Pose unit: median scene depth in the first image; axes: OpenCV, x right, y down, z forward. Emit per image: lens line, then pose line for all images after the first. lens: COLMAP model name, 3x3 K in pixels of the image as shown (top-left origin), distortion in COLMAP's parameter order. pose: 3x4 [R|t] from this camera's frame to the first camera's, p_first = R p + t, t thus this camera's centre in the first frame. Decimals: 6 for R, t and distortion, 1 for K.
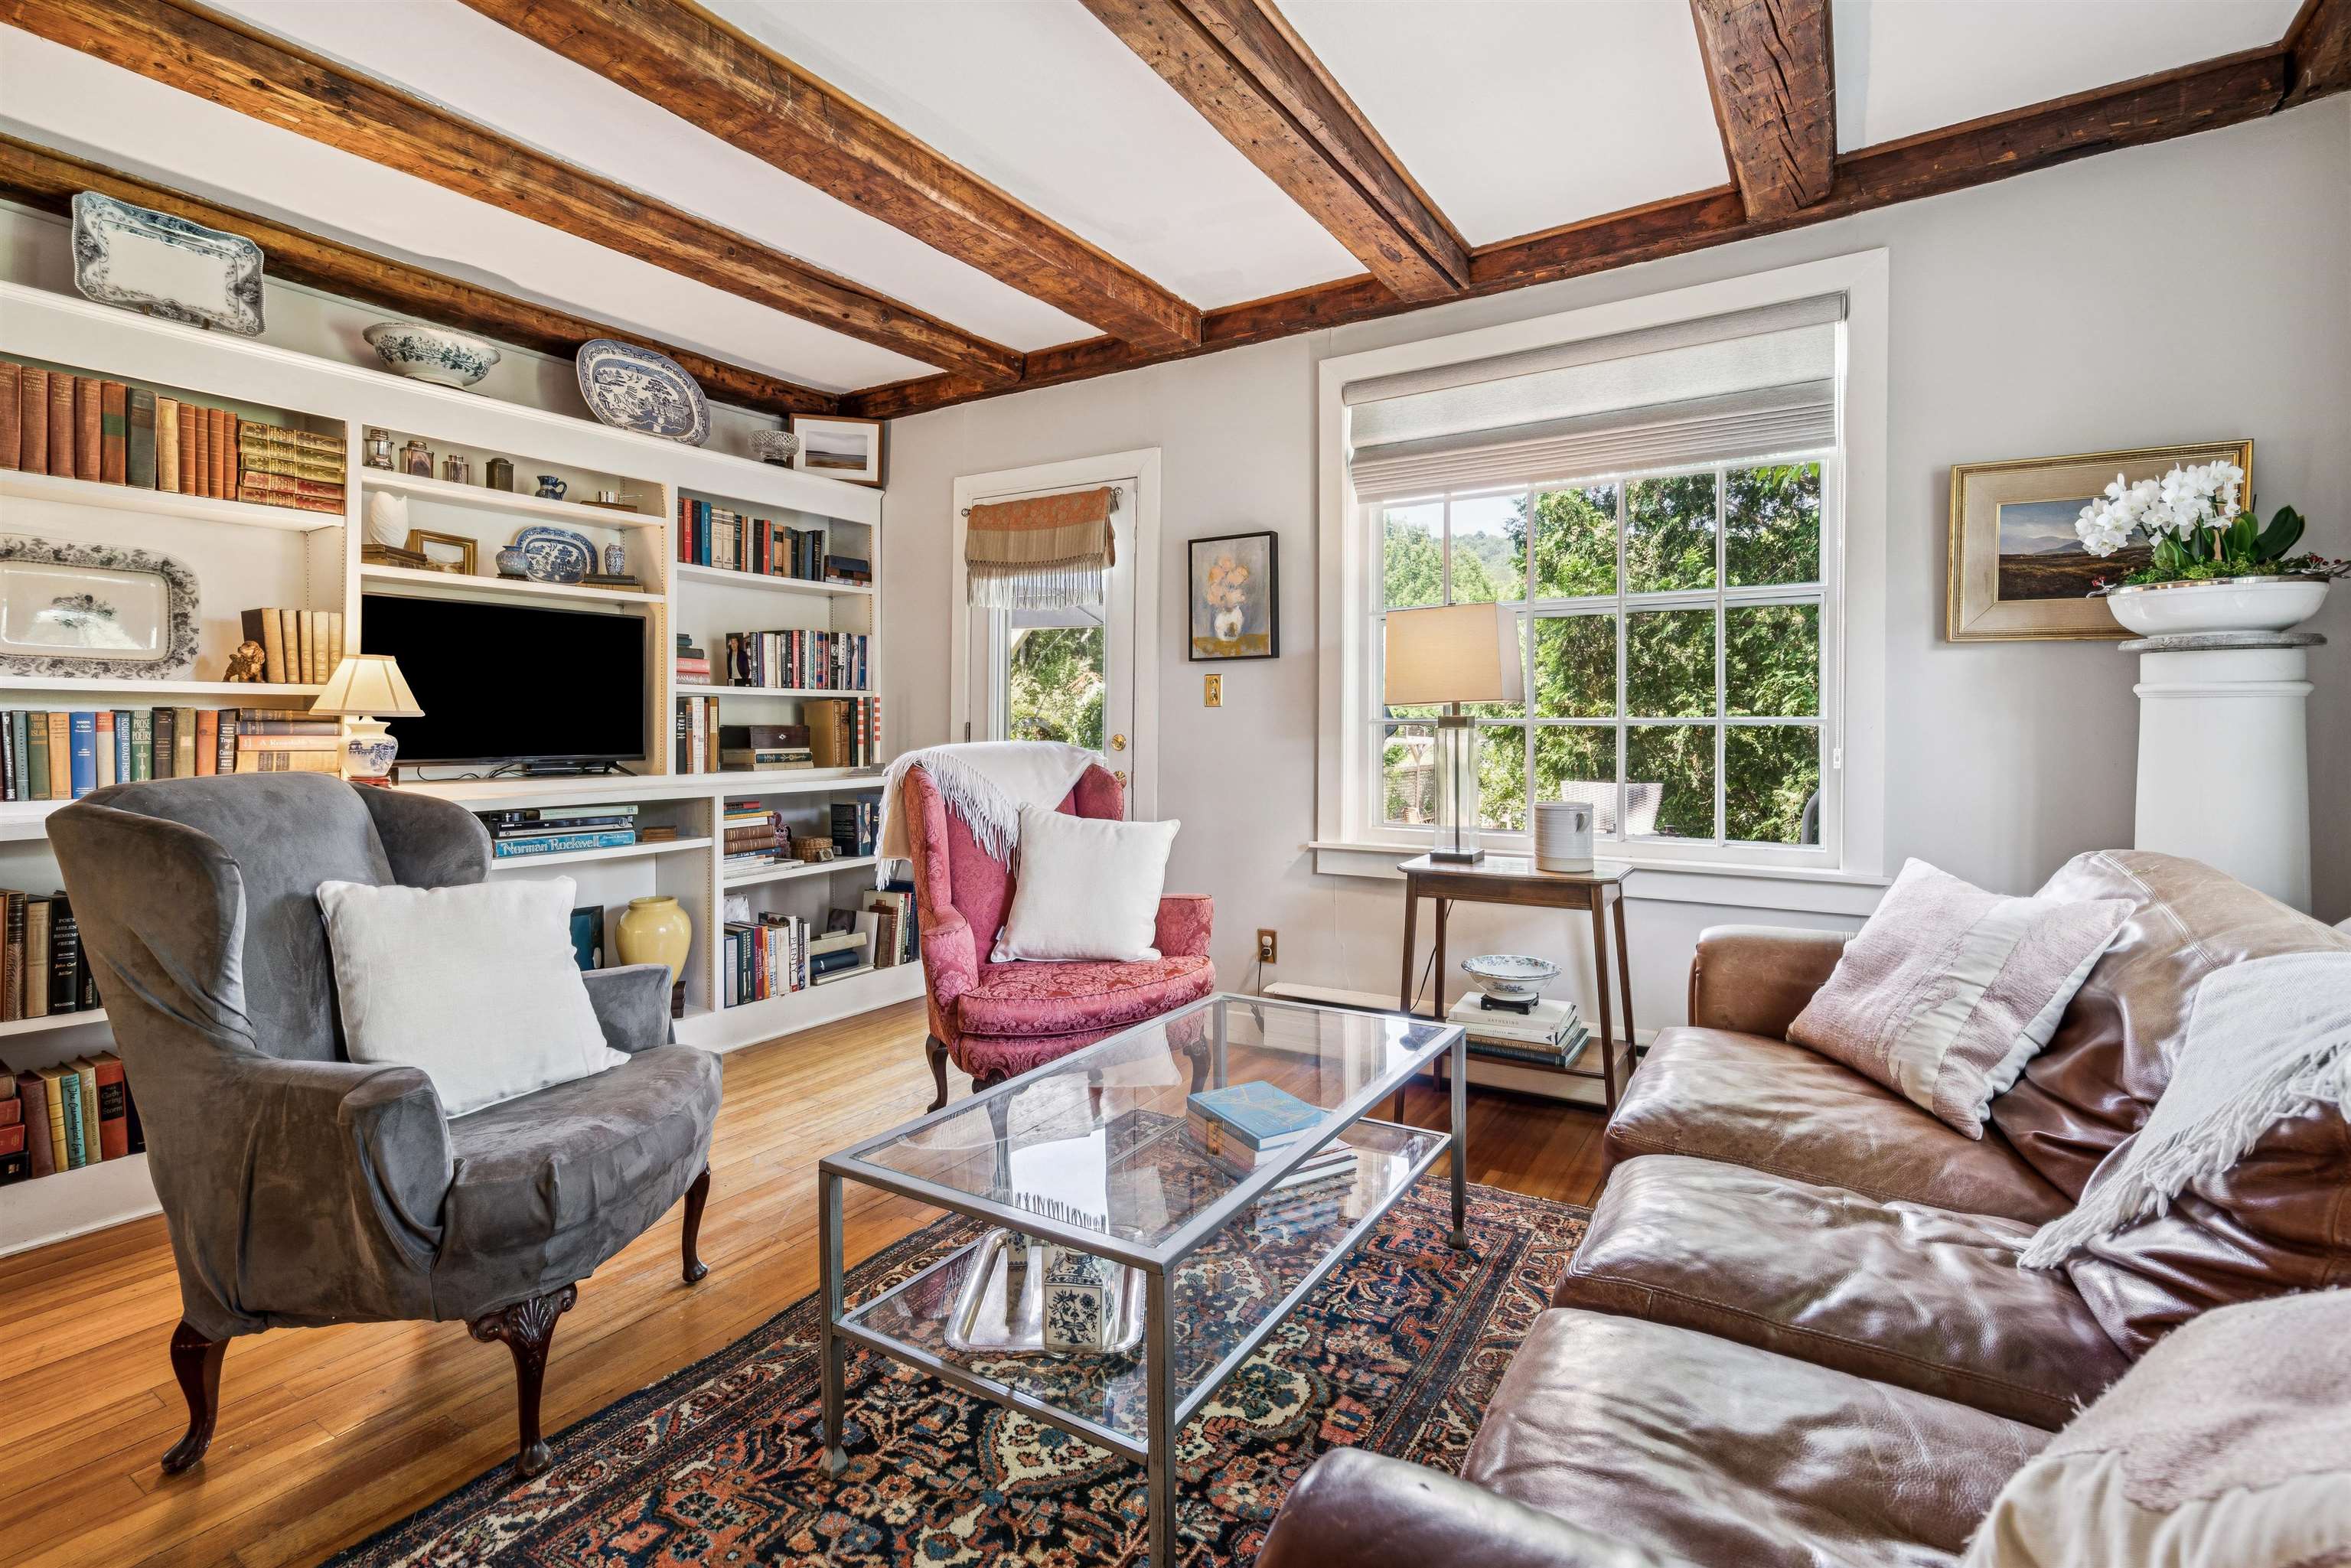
lens RADIAL K [[1085.3, 0, 1179.5], [0, 1085.3, 726.7], [0, 0, 1]] dist [-0.024114, 0.019202]
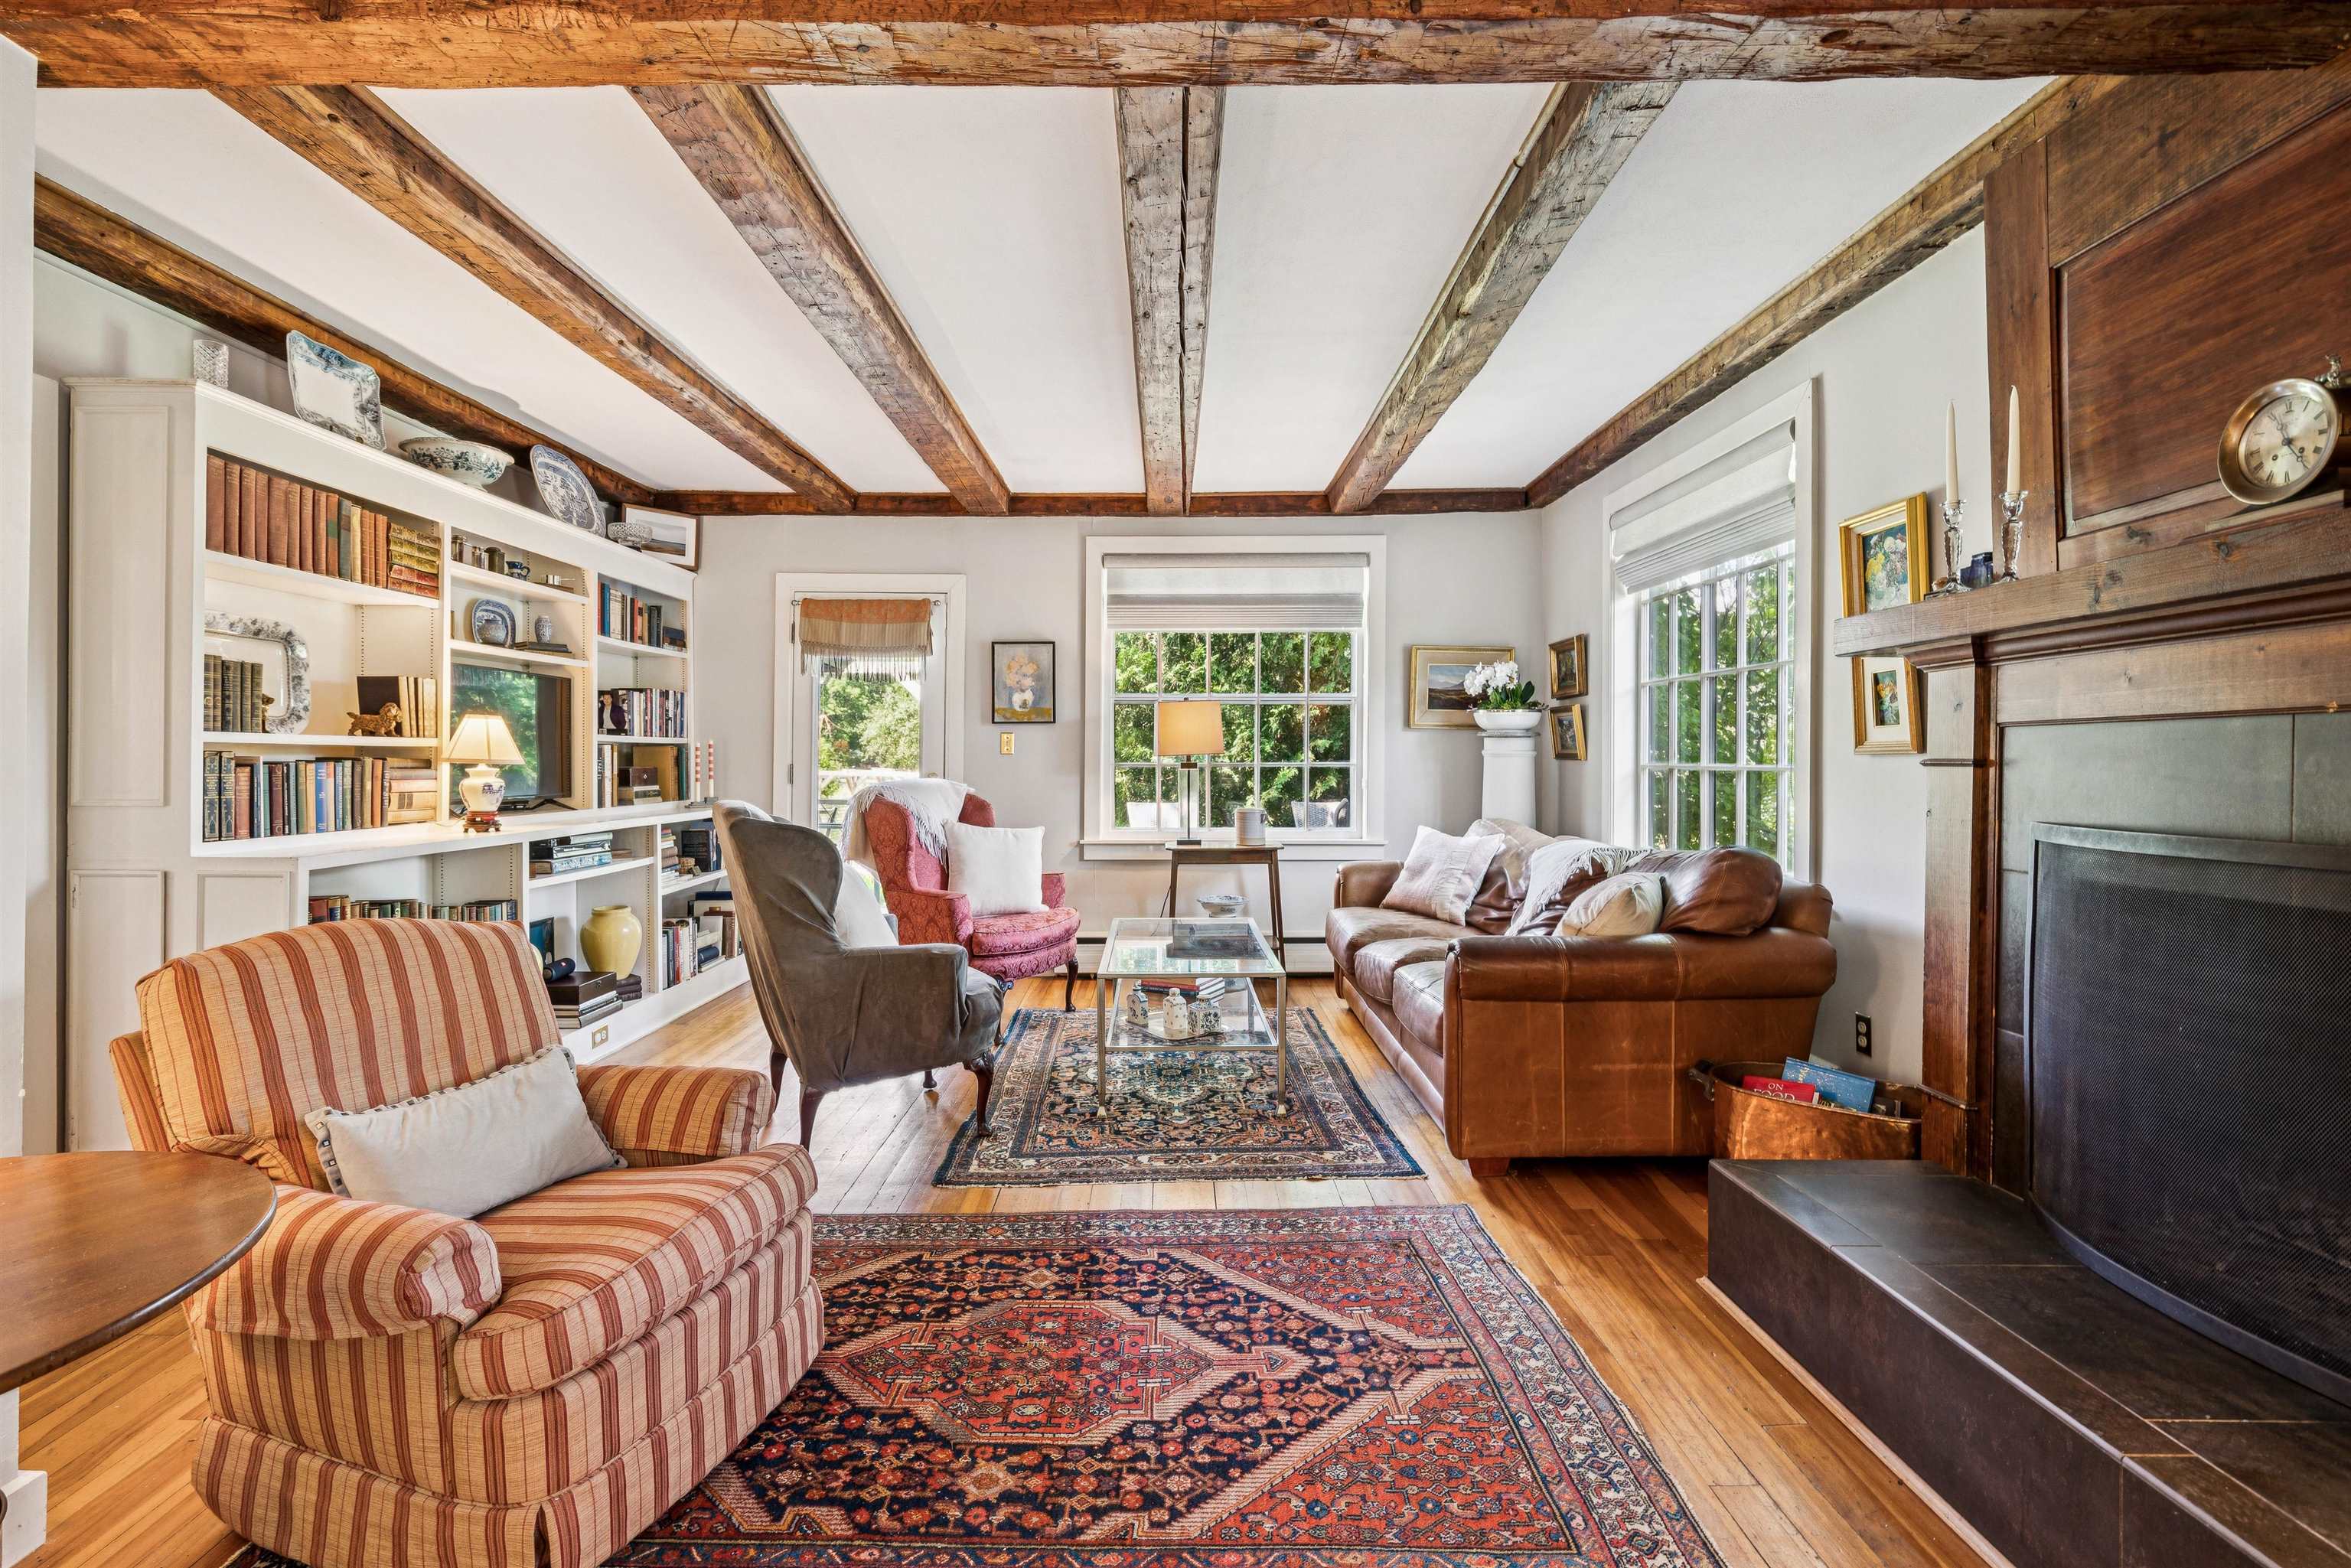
lens RADIAL K [[1069.4, 0, 1165.2], [0, 1069.4, 775.8], [0, 0, 1]] dist [-0.001107, 0.000438]
pose [[0.847245, -0.008316, 0.531137, -0.733502], [-0.000427, 0.999866, 0.016335, -0.016213], [-0.531202, -0.014066, 0.847128, -0.477653]]
